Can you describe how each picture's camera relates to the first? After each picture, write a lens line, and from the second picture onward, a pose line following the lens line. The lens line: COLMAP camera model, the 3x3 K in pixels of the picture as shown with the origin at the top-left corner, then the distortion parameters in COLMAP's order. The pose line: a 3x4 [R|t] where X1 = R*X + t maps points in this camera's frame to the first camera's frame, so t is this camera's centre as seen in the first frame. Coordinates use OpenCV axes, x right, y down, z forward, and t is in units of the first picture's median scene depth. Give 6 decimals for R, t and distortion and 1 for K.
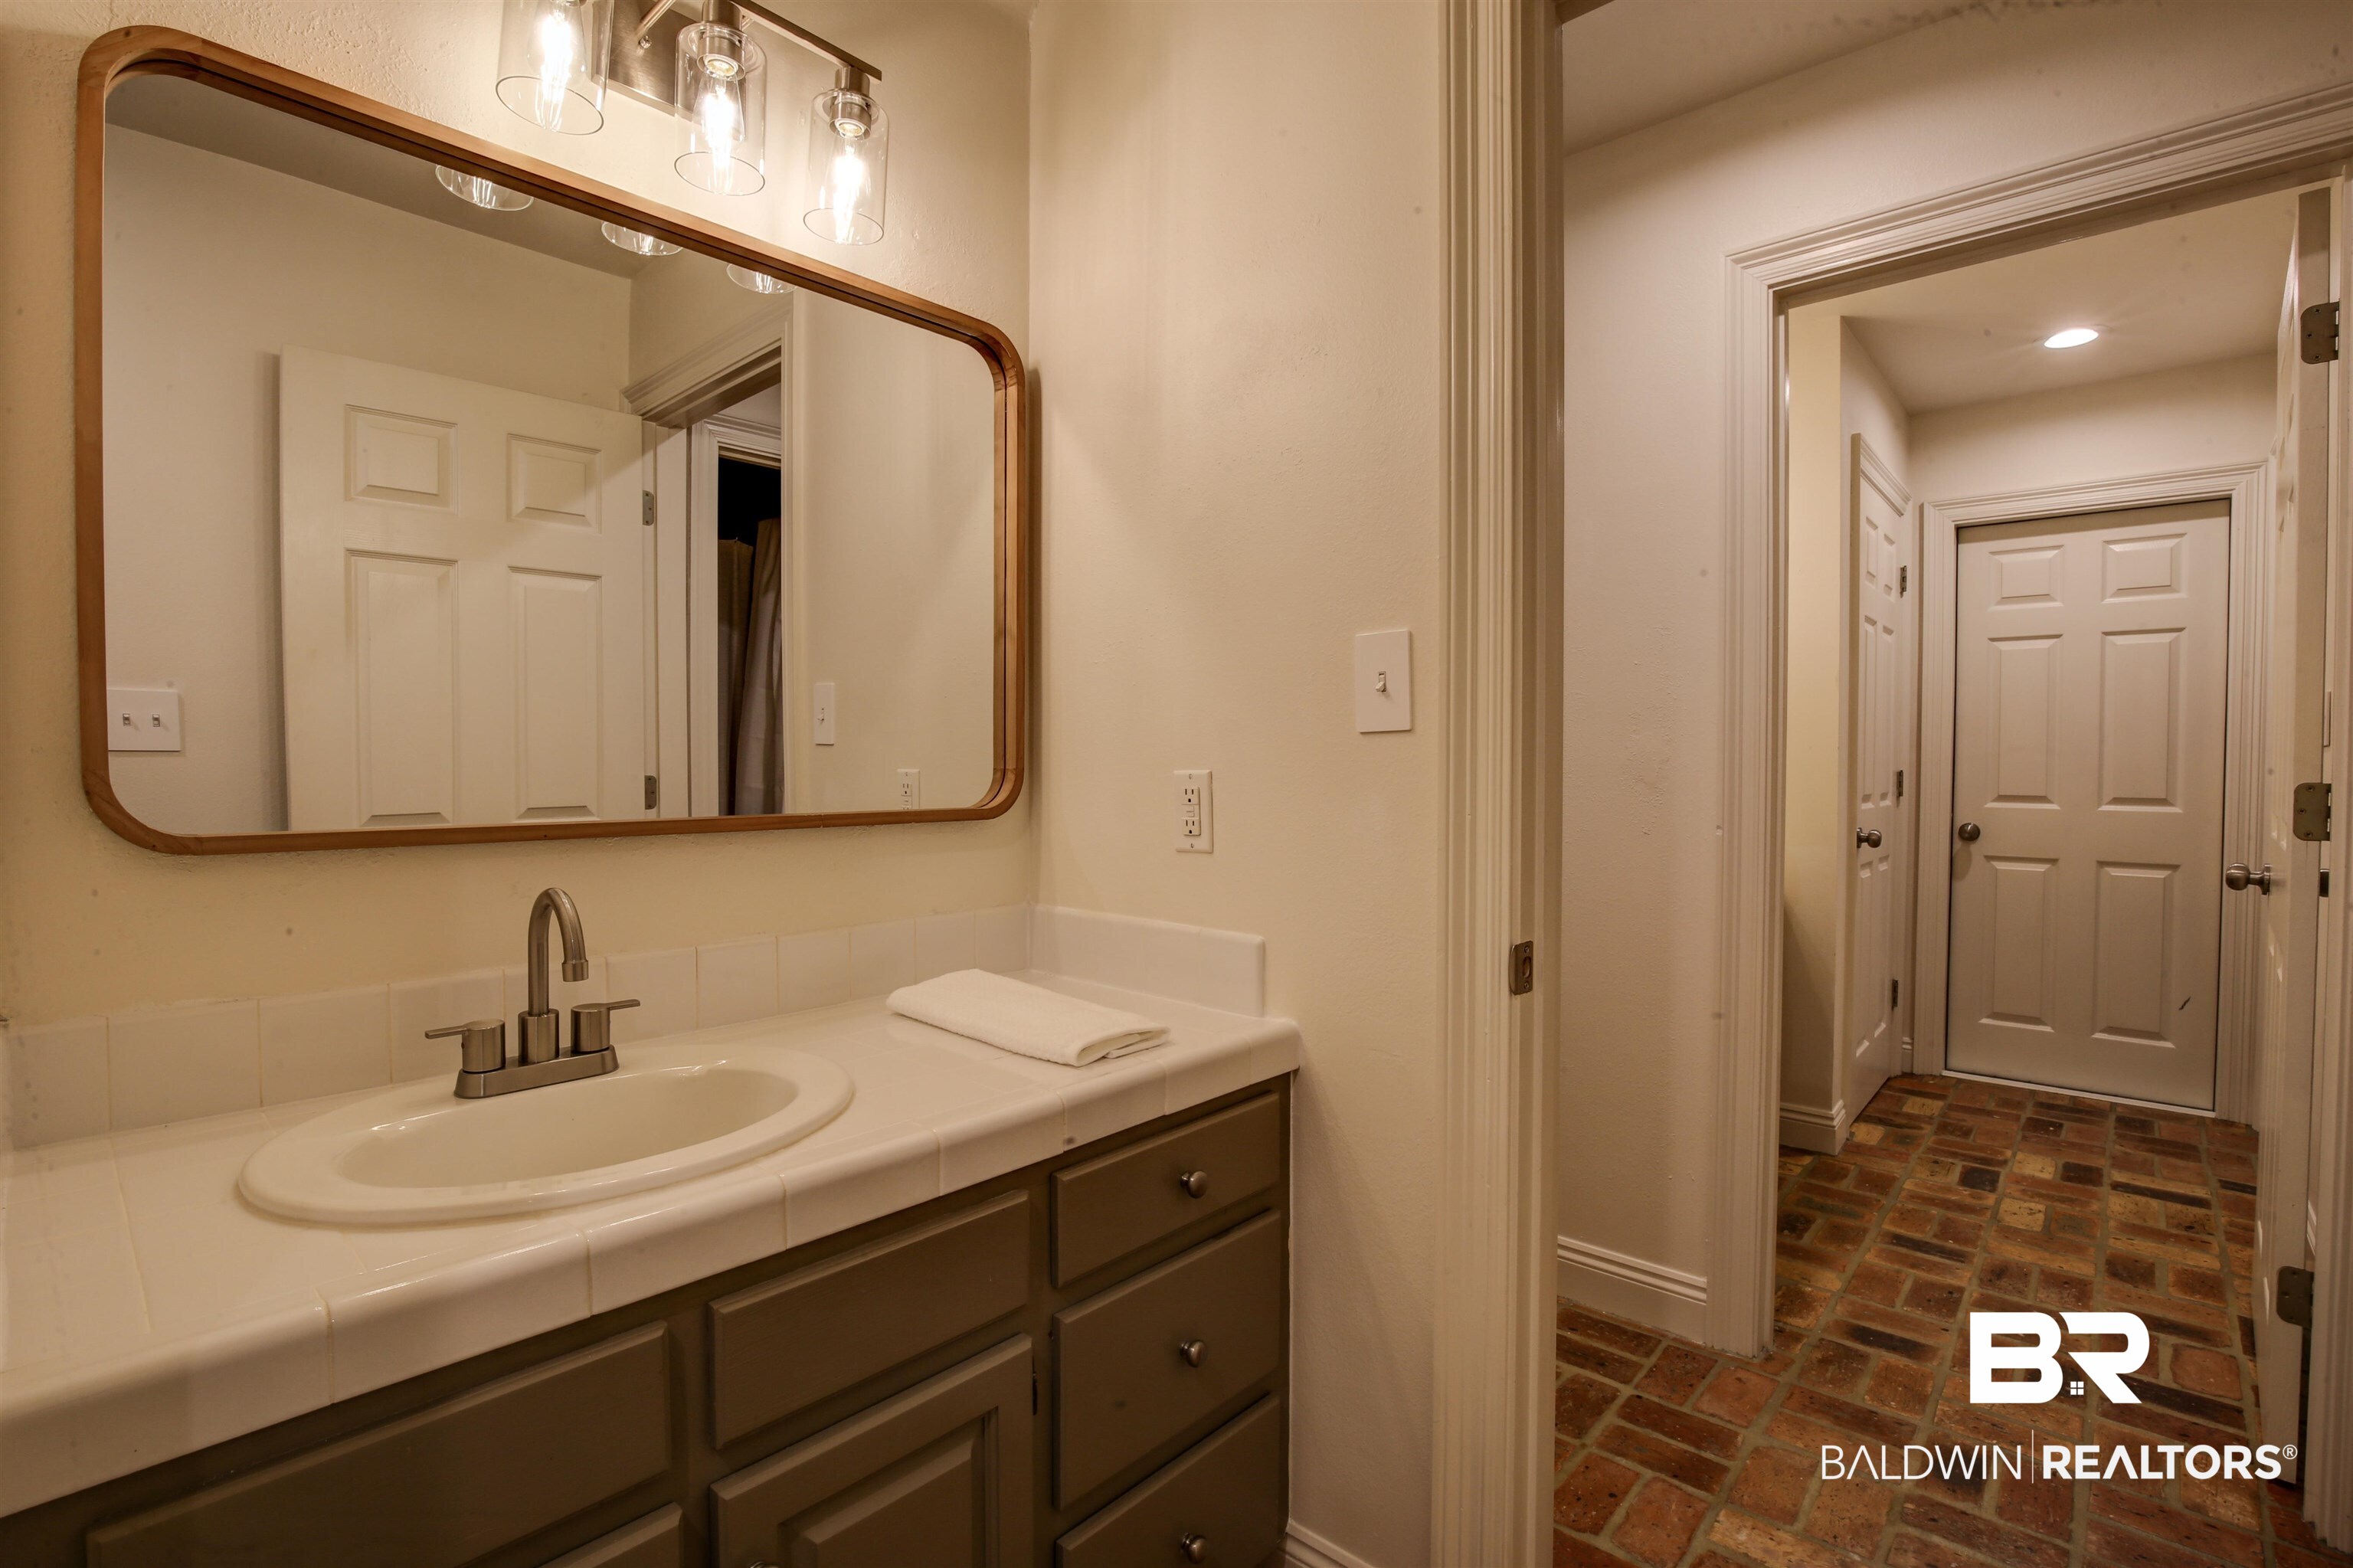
lens RADIAL K [[1082.6, 0, 1176.0], [0, 1082.6, 772.4], [0, 0, 1]] dist [-0.017395, 0.000121]
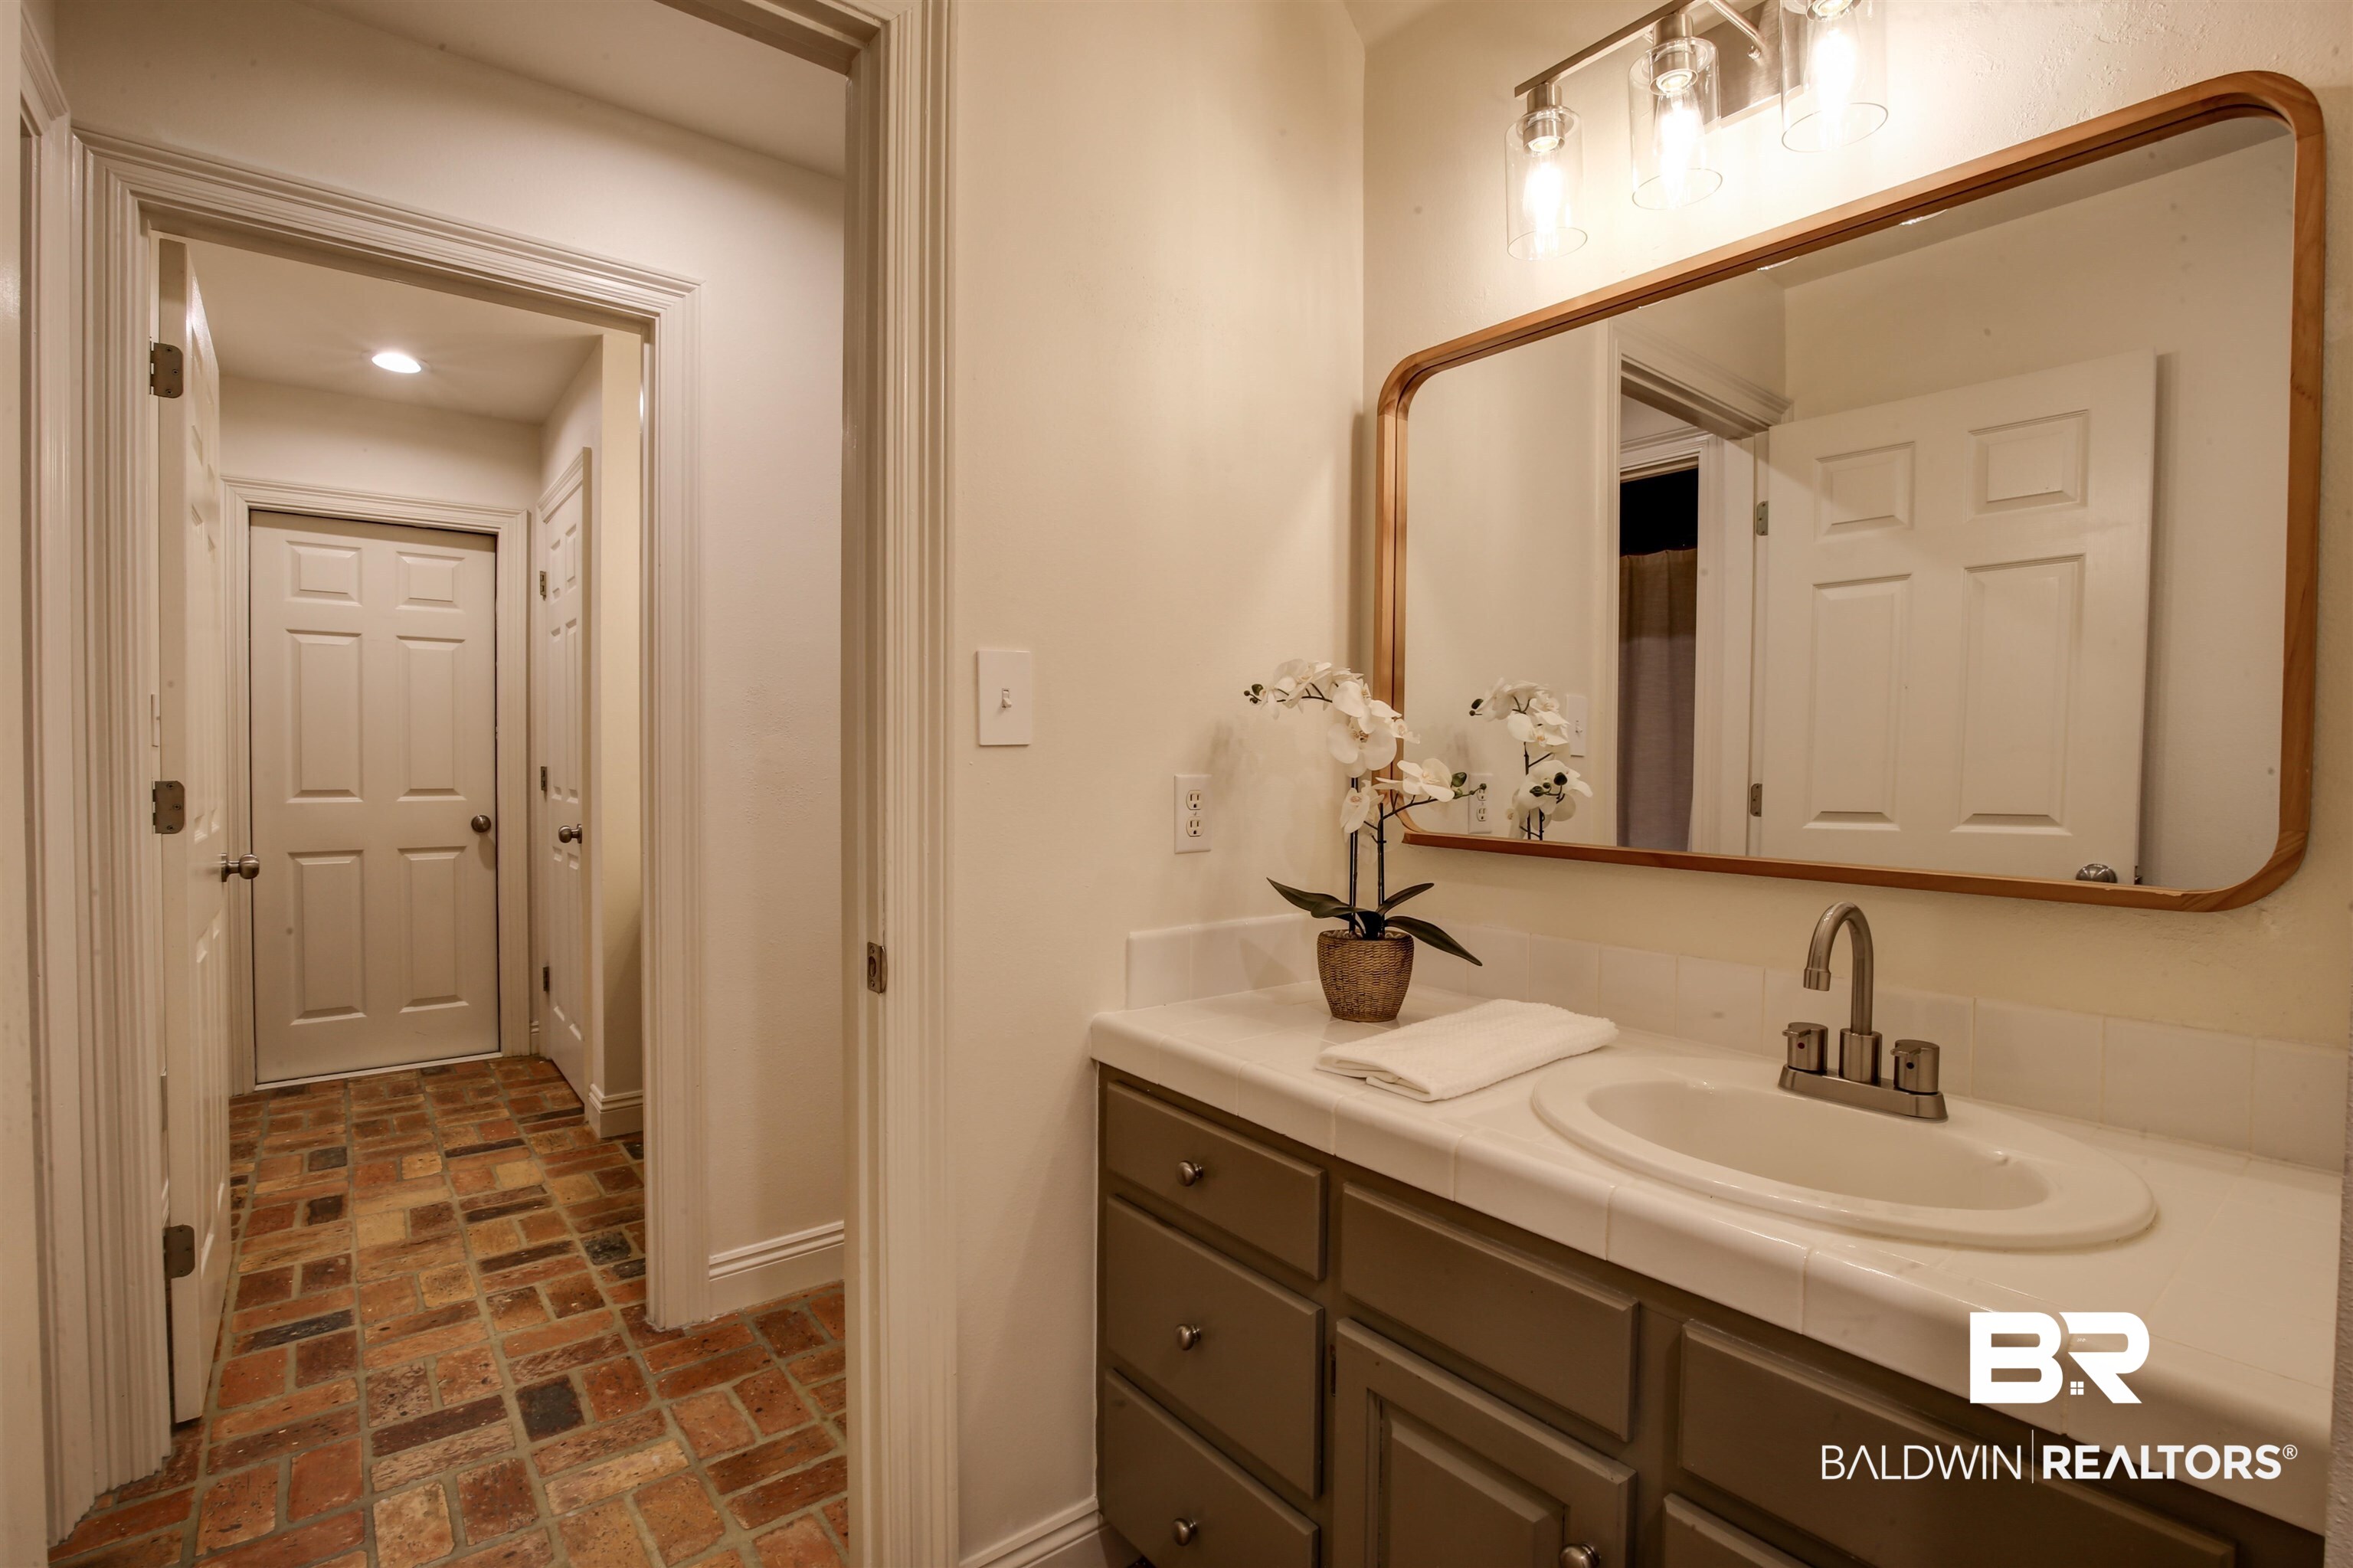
lens RADIAL K [[1082.6, 0, 1175.7], [0, 1082.6, 788.2], [0, 0, 1]] dist [-0.017395, 0.000121]
pose [[-0.165864, 0.014724, -0.986039, 1.135863], [-0.022637, 0.999568, 0.018734, -0.009222], [0.985889, 0.025428, -0.165459, 1.263931]]
